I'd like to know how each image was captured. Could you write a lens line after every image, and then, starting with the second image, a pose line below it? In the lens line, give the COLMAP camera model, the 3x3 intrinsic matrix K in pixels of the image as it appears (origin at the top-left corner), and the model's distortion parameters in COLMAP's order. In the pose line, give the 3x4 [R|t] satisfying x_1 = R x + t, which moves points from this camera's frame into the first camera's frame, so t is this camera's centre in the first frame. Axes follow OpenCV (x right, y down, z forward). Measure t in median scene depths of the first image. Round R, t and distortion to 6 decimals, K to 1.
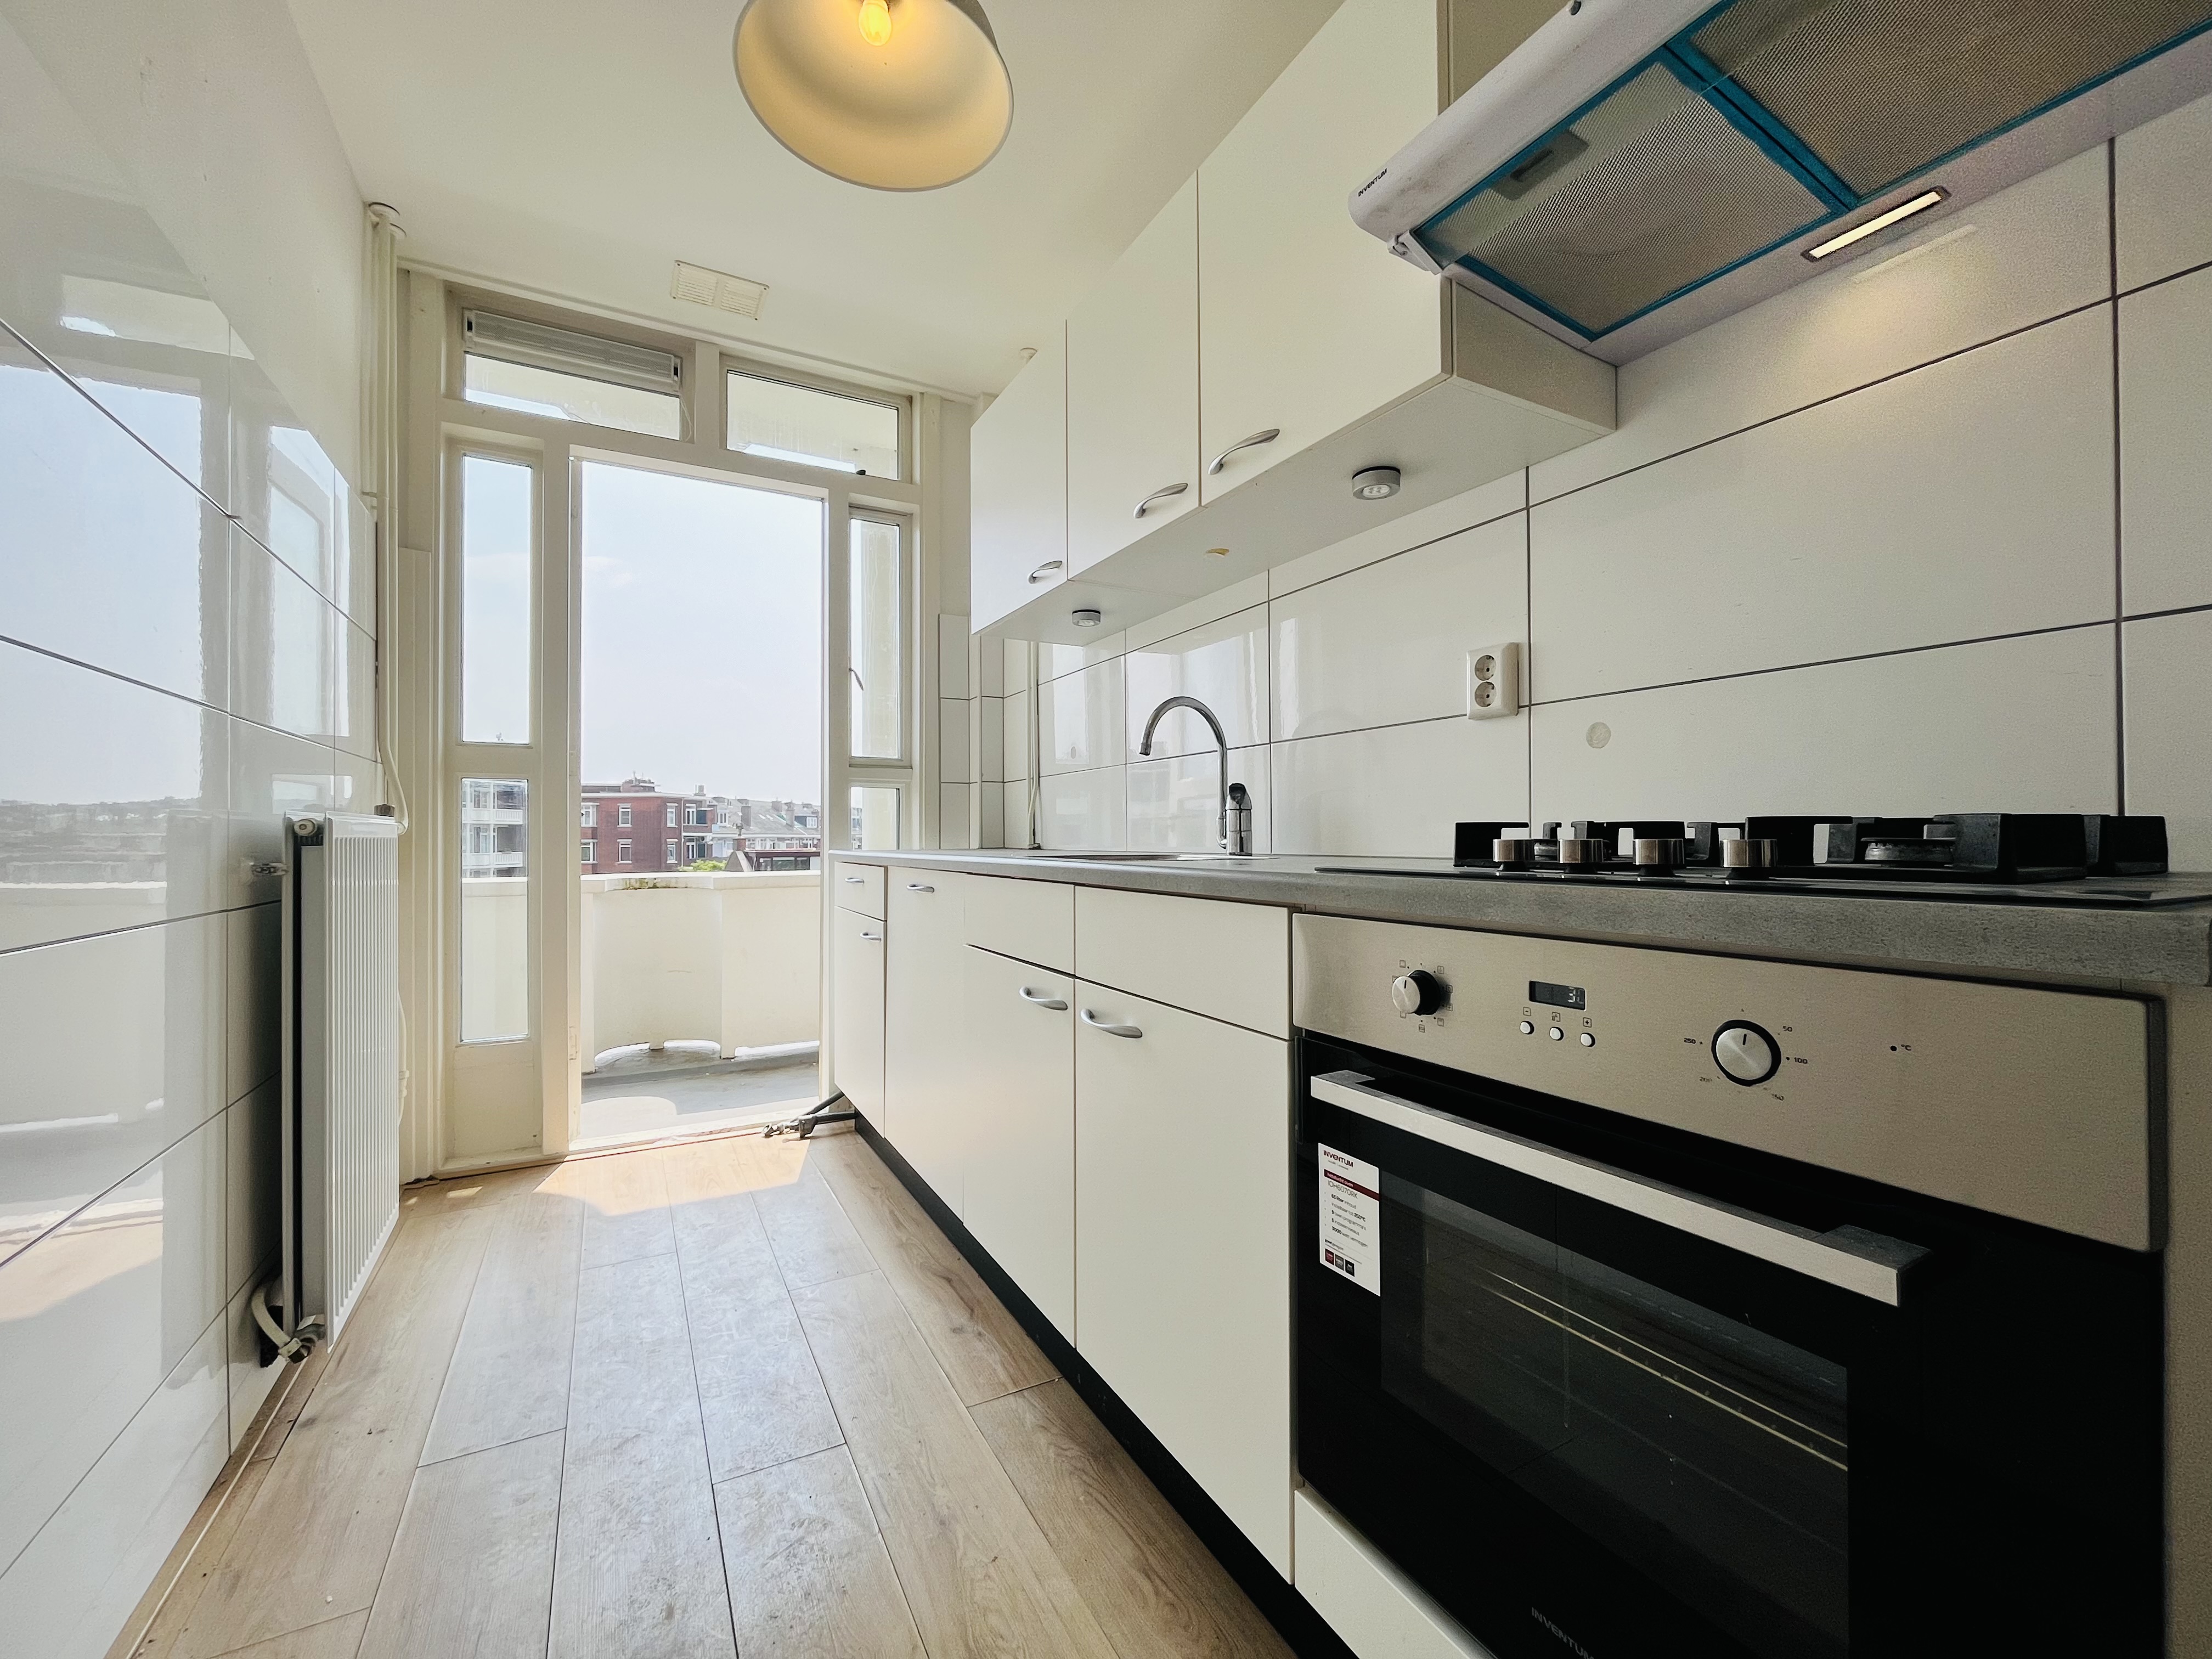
lens RADIAL K [[886.3, 0, 1117.5], [0, 886.3, 836.0], [0, 0, 1]] dist [0.000539, 0.000033]
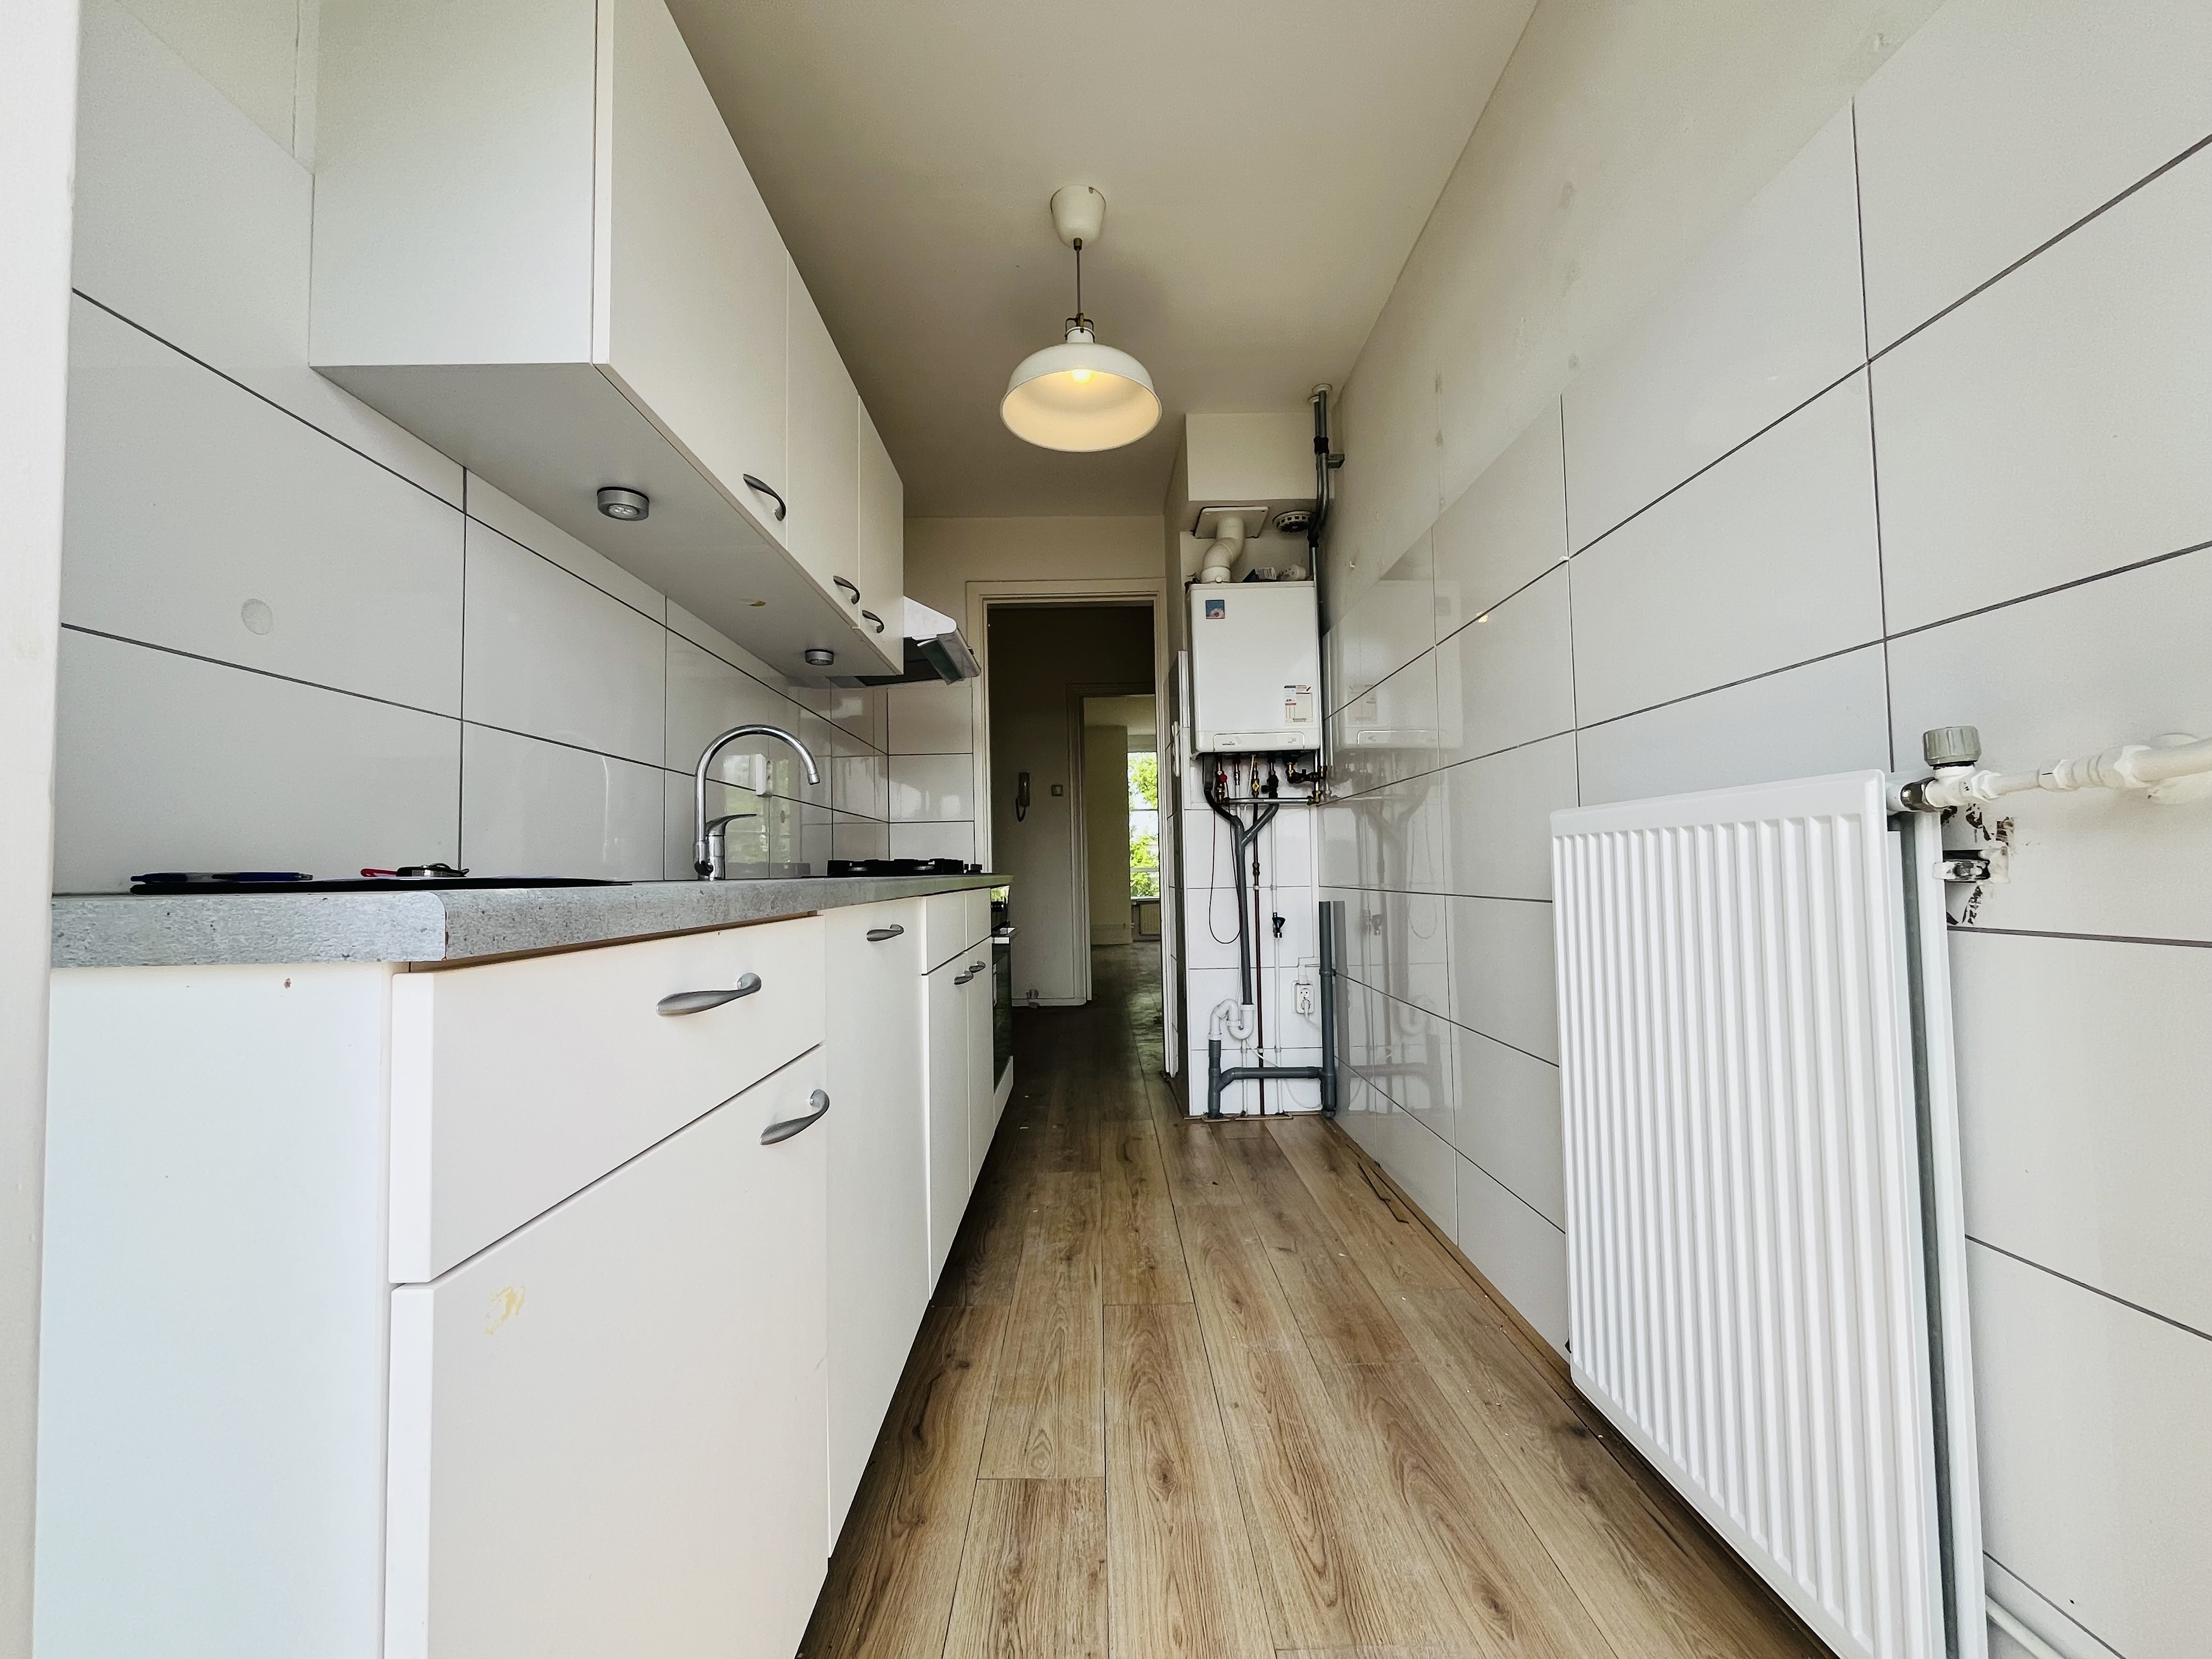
lens RADIAL K [[886.3, 0, 1105.3], [0, 886.3, 833.9], [0, 0, 1]] dist [0.000539, 0.000033]
pose [[-0.875969, 0.034093, 0.481161, -0.831664], [0.010010, 0.998569, -0.052530, 0.042032], [-0.482263, -0.041198, -0.875057, 1.875837]]
